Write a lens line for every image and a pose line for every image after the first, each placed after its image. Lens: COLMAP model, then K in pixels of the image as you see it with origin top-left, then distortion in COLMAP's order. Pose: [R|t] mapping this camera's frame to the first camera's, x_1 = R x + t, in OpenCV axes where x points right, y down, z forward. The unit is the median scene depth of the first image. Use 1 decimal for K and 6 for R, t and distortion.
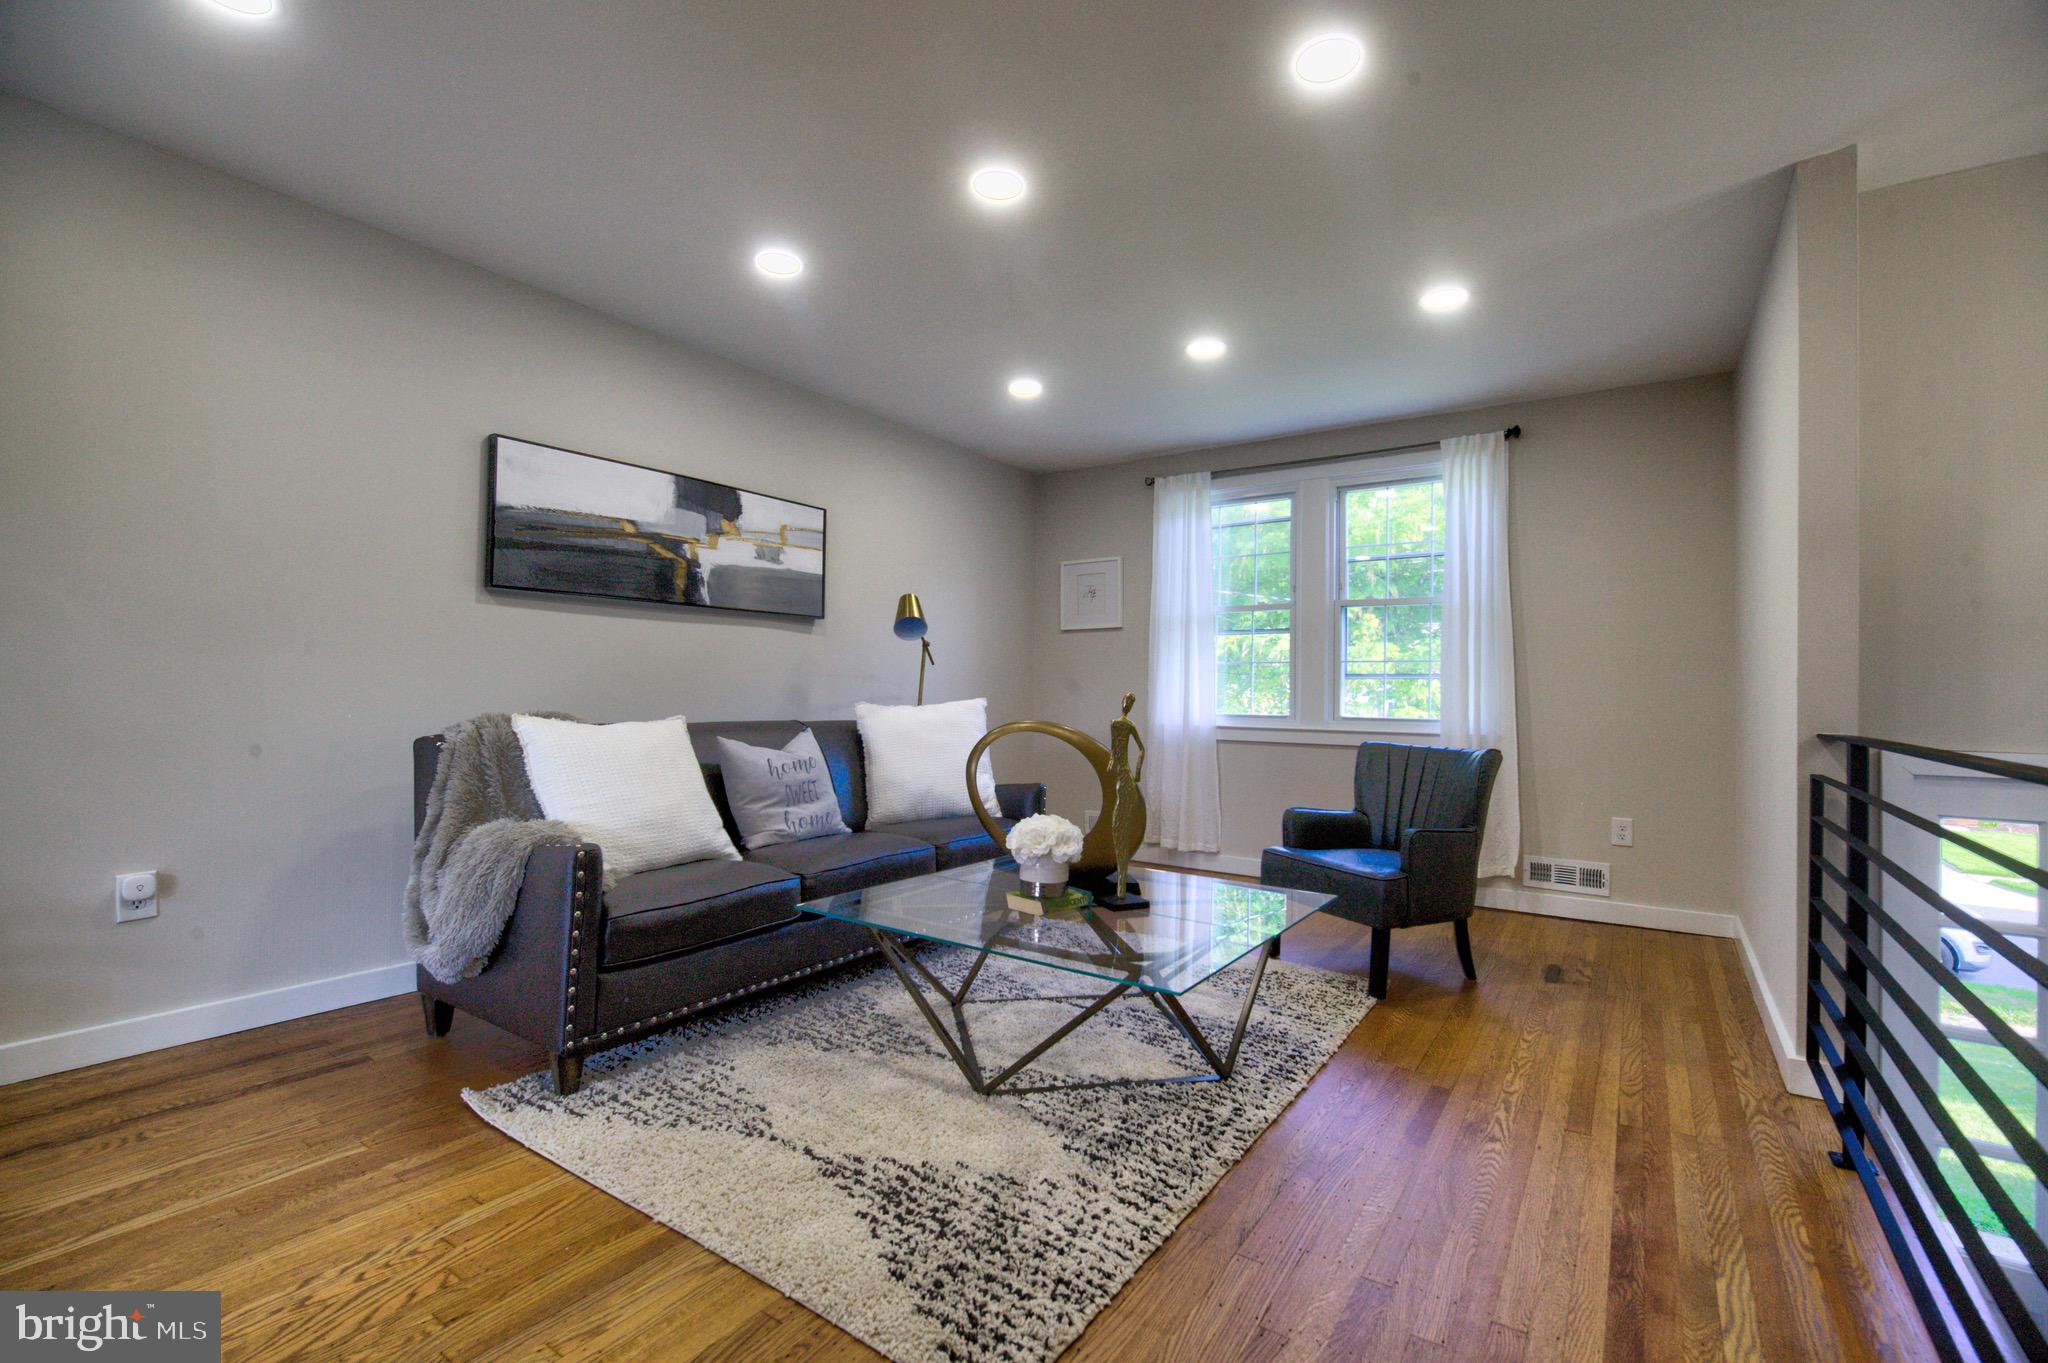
lens RADIAL K [[897.6, 0, 1019.5], [0, 897.6, 674.6], [0, 0, 1]] dist [-0.010987, -0.000382]
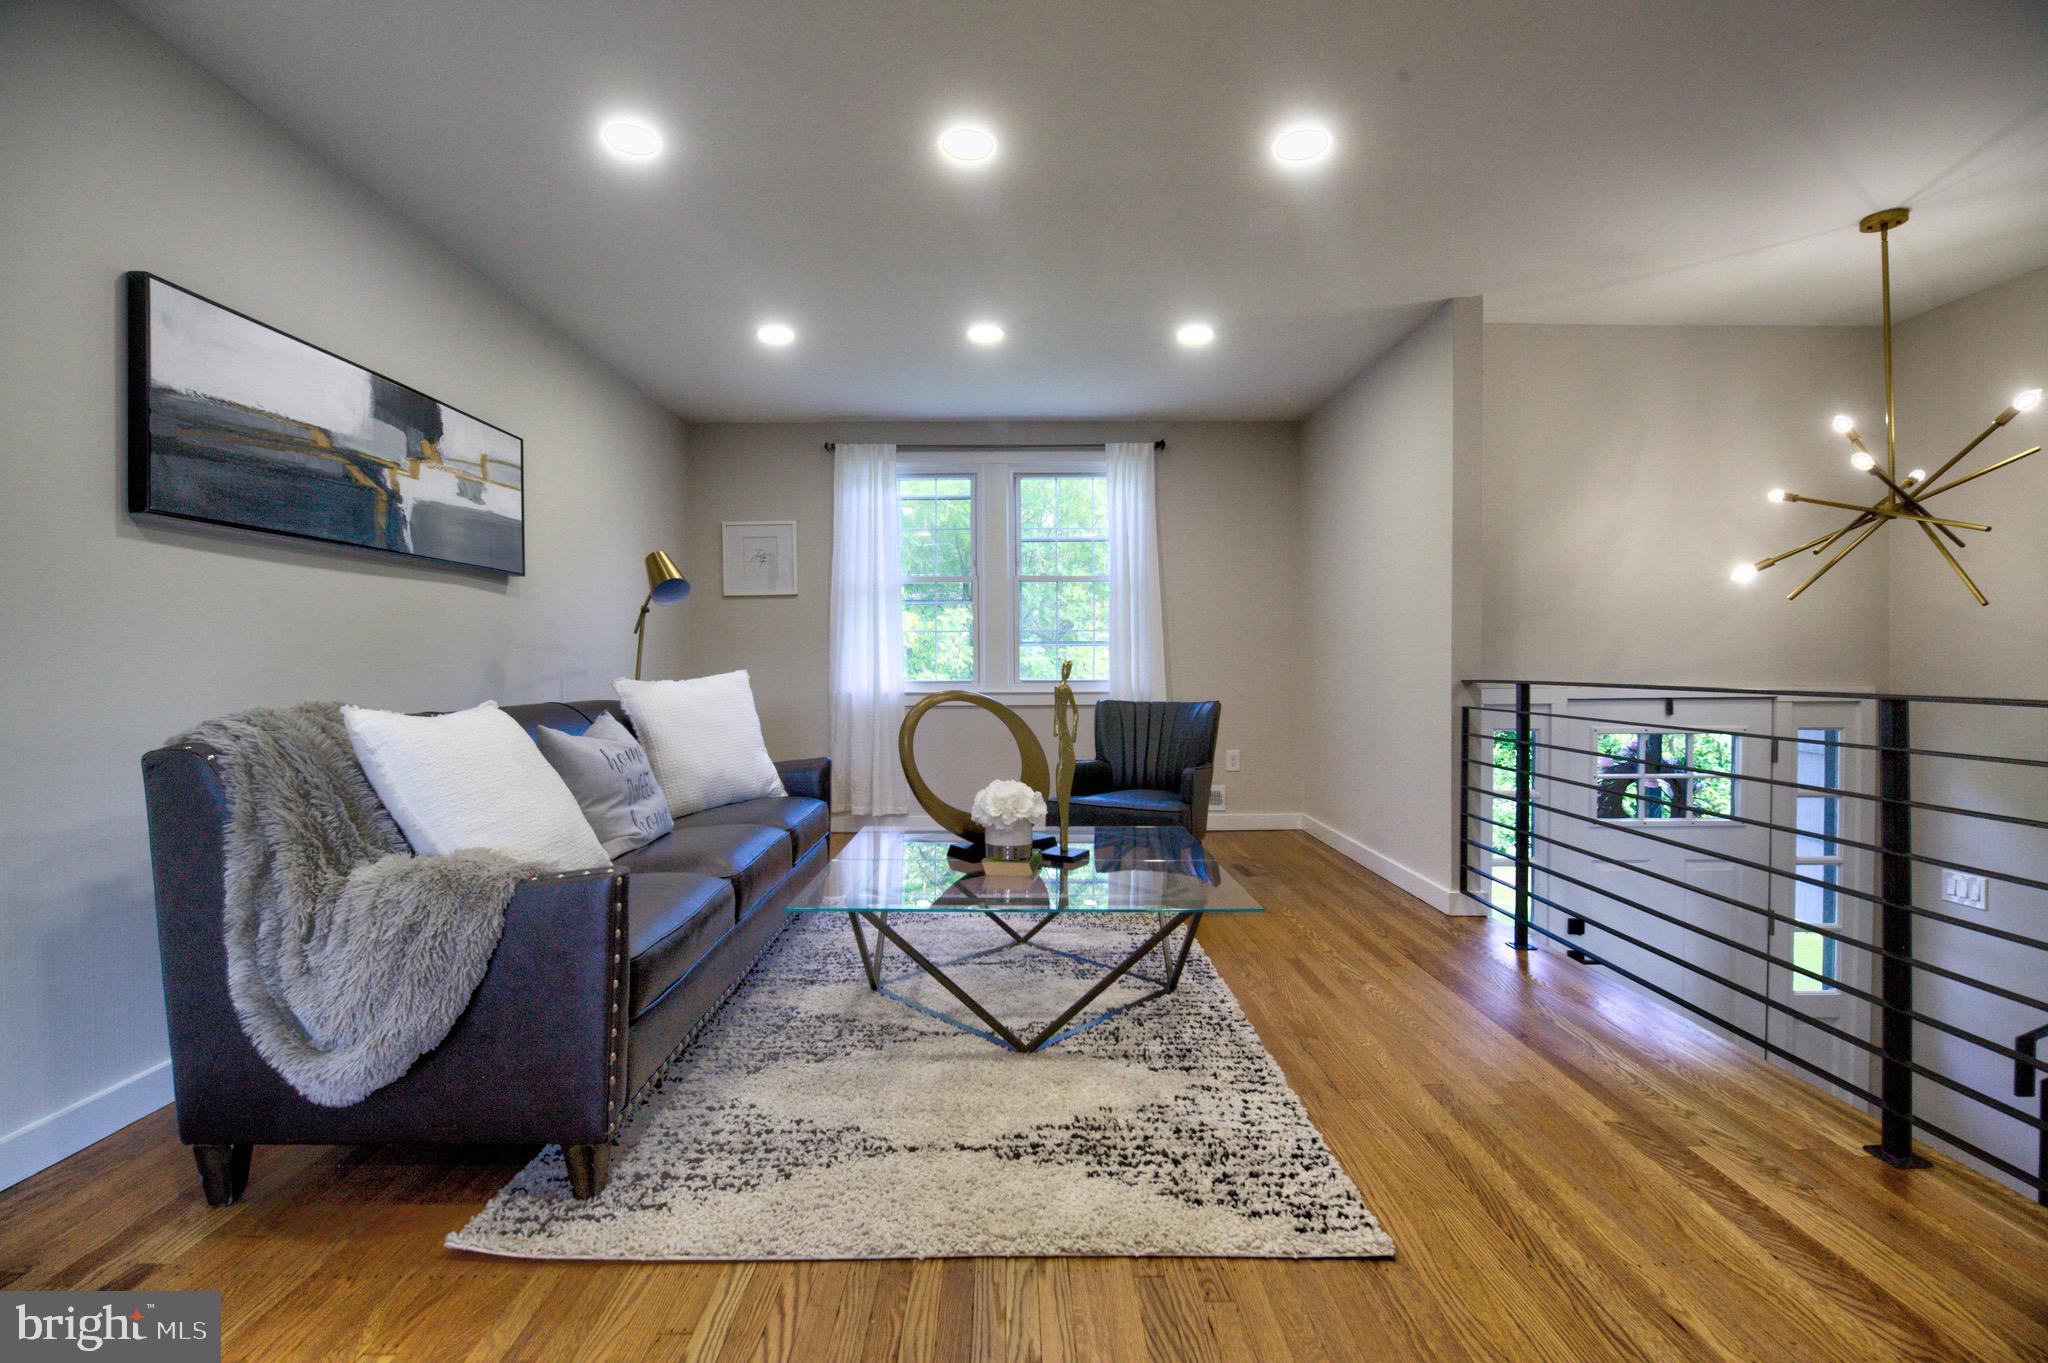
lens RADIAL K [[899.8, 0, 1021.9], [0, 899.8, 669.2], [0, 0, 1]] dist [-0.014031, -0.001164]
pose [[0.821641, -0.021705, 0.569592, -0.390146], [0.004358, 0.999485, 0.031800, -0.002749], [-0.569989, -0.023646, 0.821312, 0.104826]]
